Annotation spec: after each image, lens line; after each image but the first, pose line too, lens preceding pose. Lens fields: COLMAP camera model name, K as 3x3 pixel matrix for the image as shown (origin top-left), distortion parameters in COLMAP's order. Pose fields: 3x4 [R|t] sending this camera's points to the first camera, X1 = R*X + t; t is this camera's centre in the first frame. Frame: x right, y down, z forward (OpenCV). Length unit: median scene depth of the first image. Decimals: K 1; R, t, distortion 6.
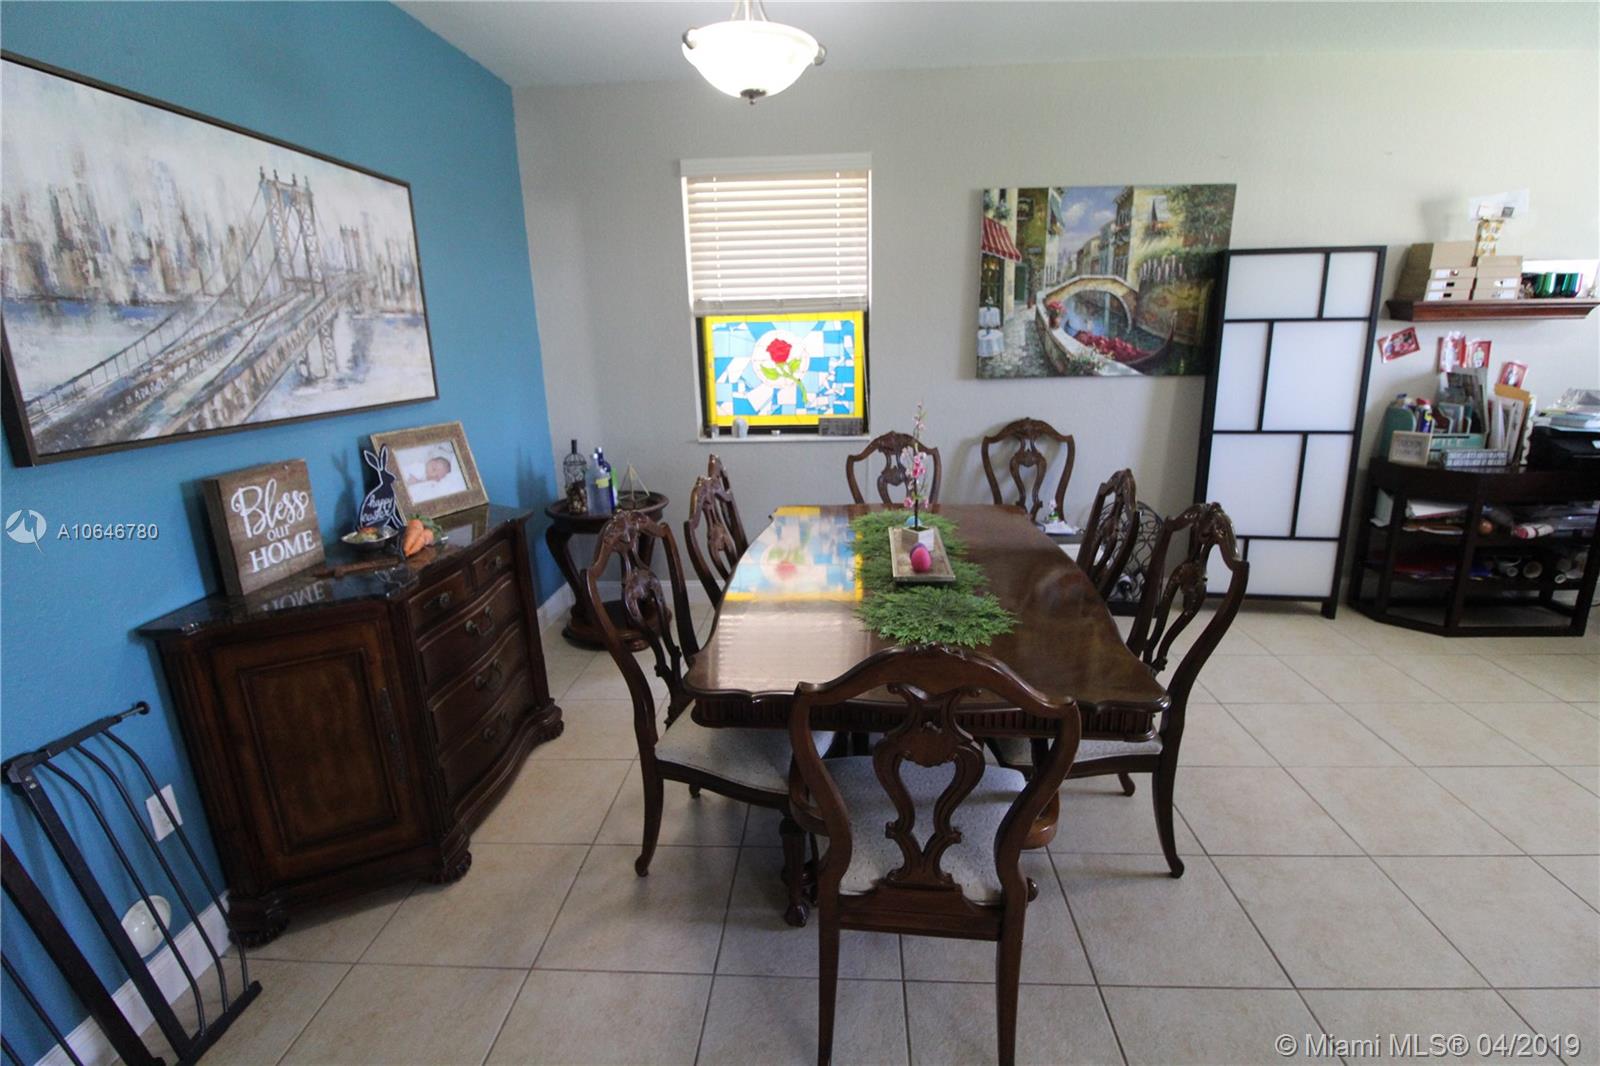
lens RADIAL K [[750.7, 0, 804.4], [0, 750.7, 531.0], [0, 0, 1]] dist [-0.004987, -0.008789]
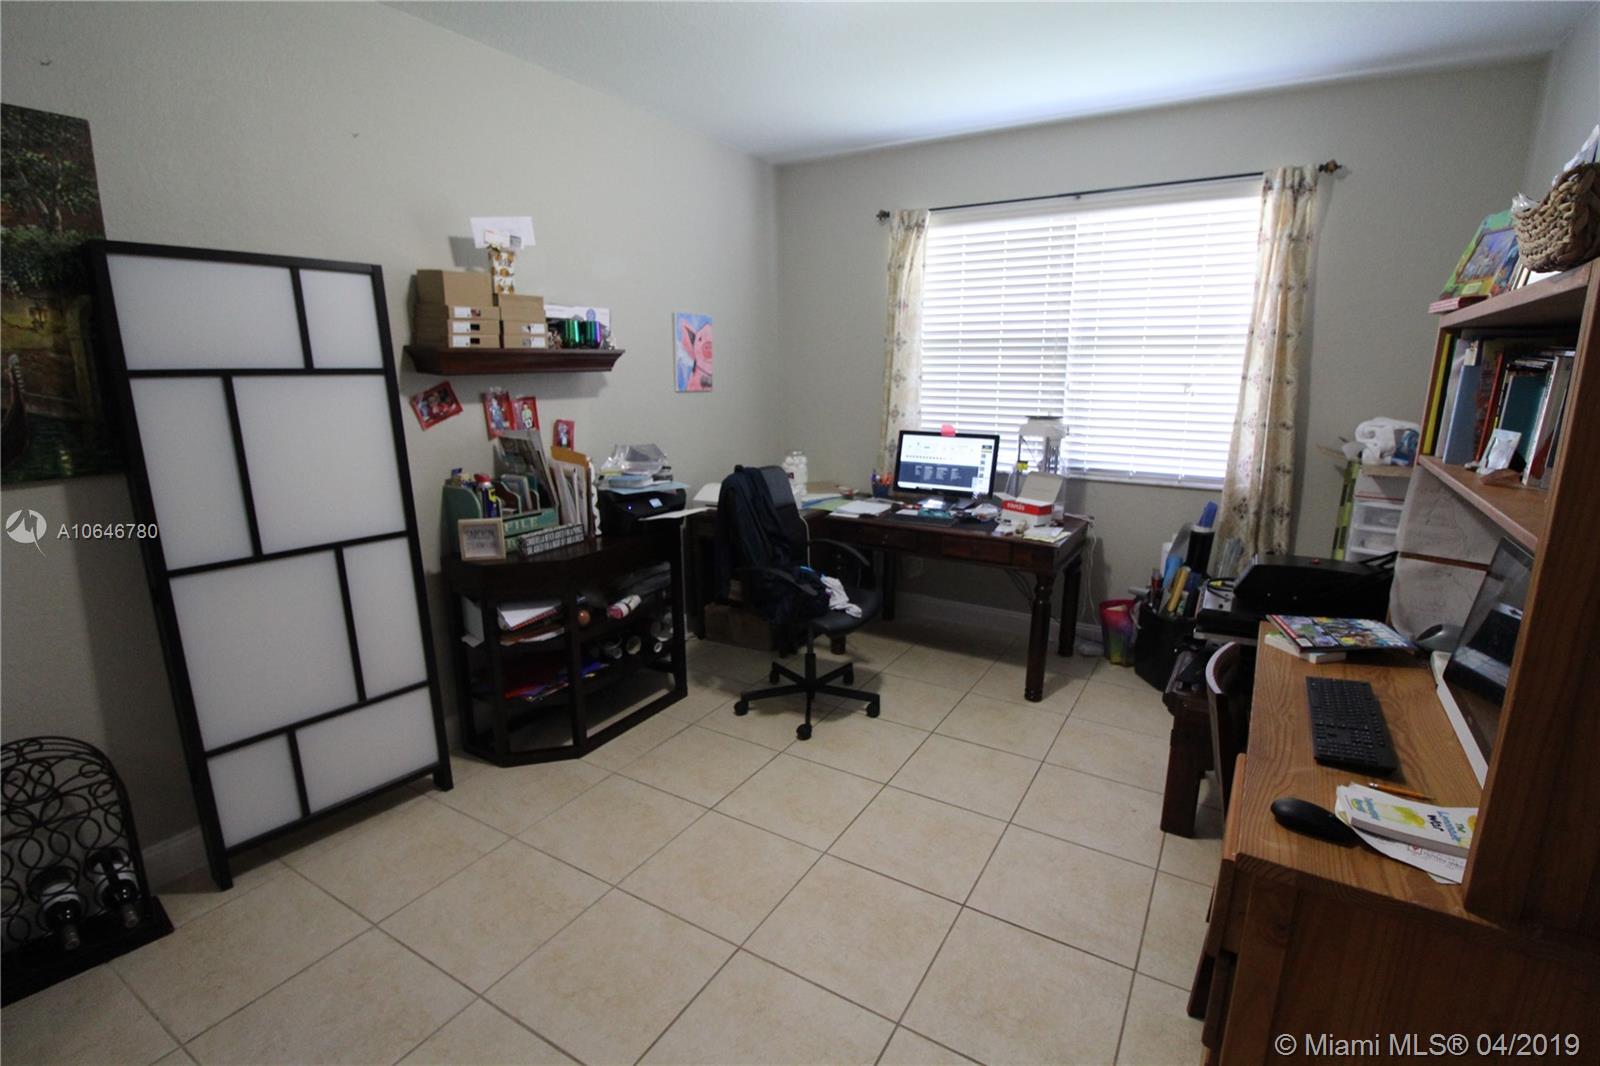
lens RADIAL K [[750.7, 0, 808.4], [0, 750.7, 518.7], [0, 0, 1]] dist [-0.004987, -0.008789]
pose [[0.462211, -0.158455, 0.872498, 0.309404], [0.226875, 0.972290, 0.056390, -0.100953], [-0.857256, 0.171884, 0.485353, 0.348712]]
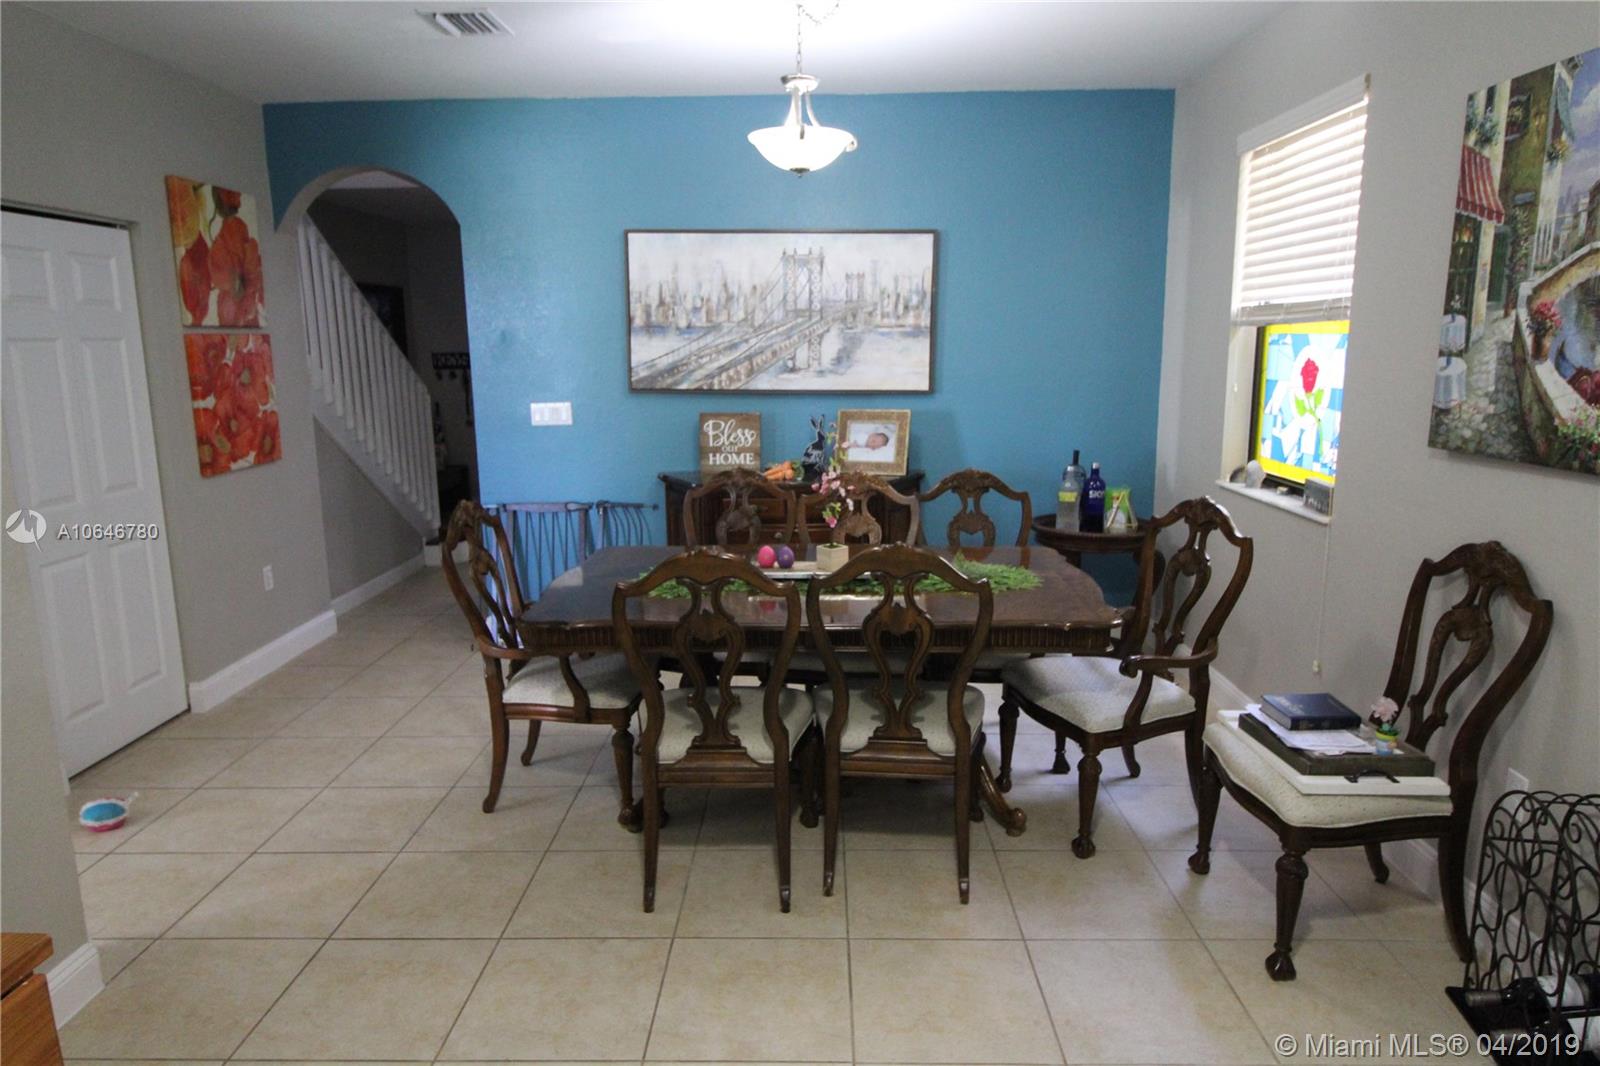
lens RADIAL K [[1009.8, 0, 798.7], [0, 1009.8, 530.4], [0, 0, 1]] dist [0.021121, -0.010810]
pose [[0.030488, 0.207997, -0.977654, 1.089915], [-0.254405, 0.947511, 0.193650, -0.203568], [0.966617, 0.242816, 0.081803, 0.617861]]
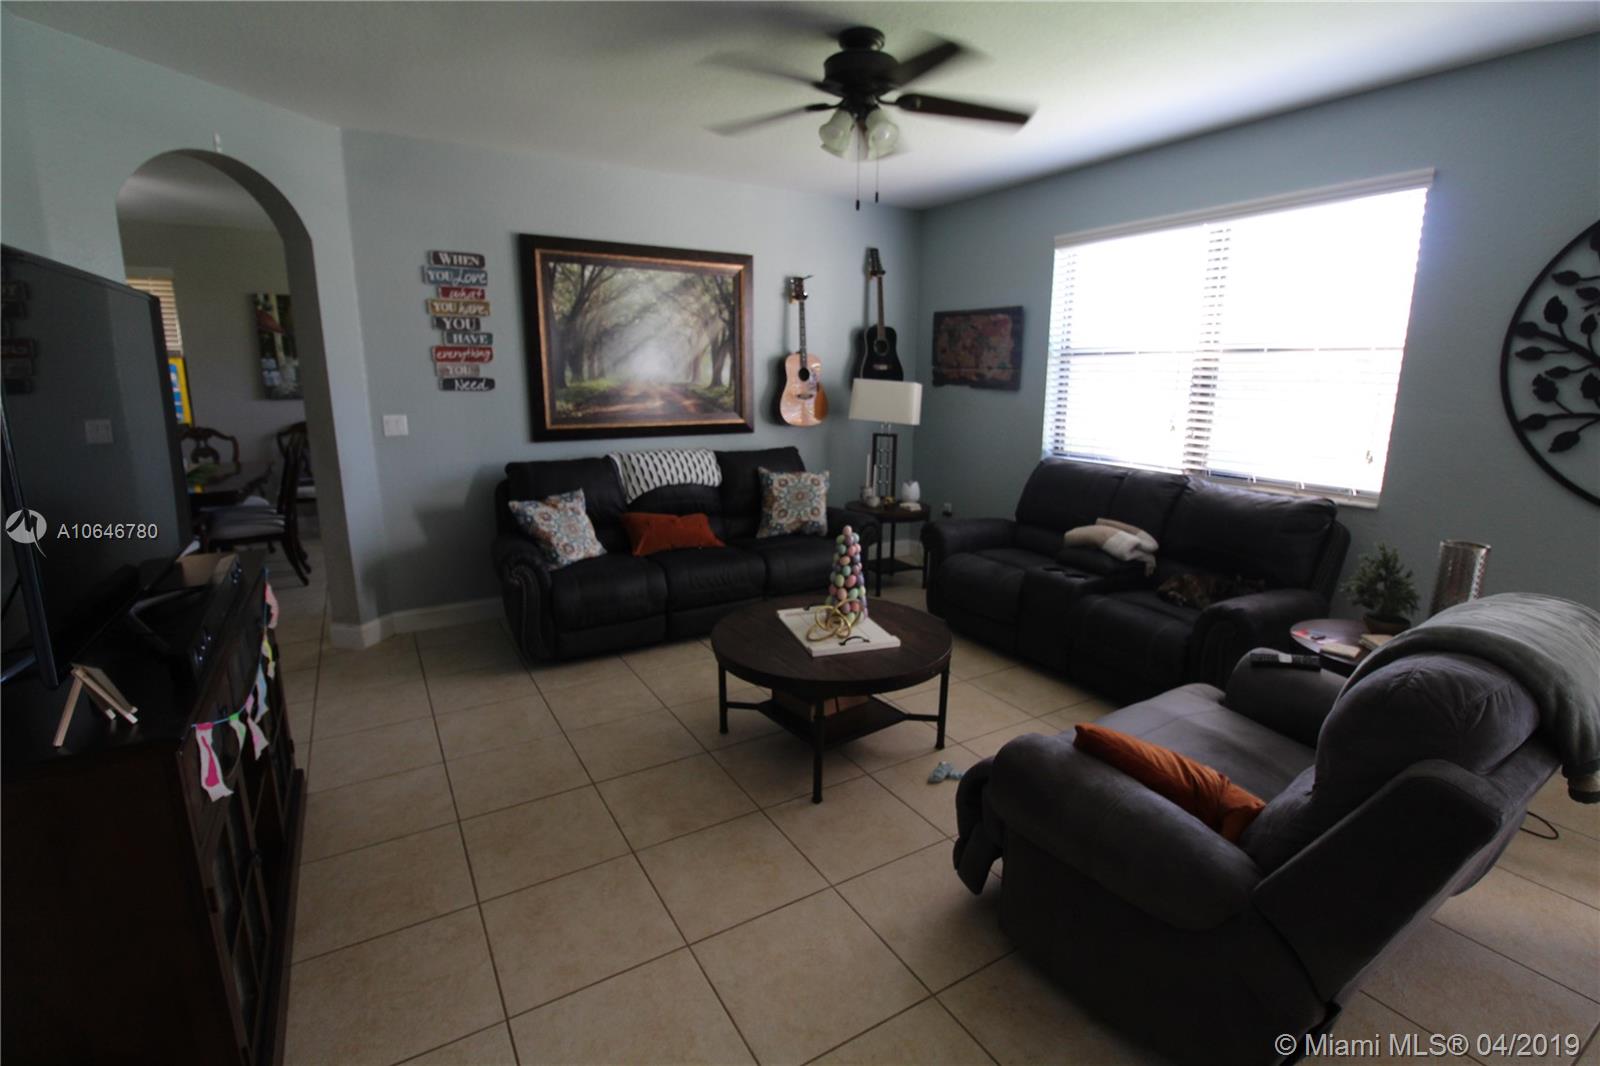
lens RADIAL K [[750.7, 0, 798.1], [0, 750.7, 528.0], [0, 0, 1]] dist [-0.004987, -0.008789]
pose [[0.829297, -0.088622, 0.551736, 0.316067], [0.122121, 0.992221, -0.024182, 0.334718], [-0.545301, 0.087433, 0.833668, -1.271591]]
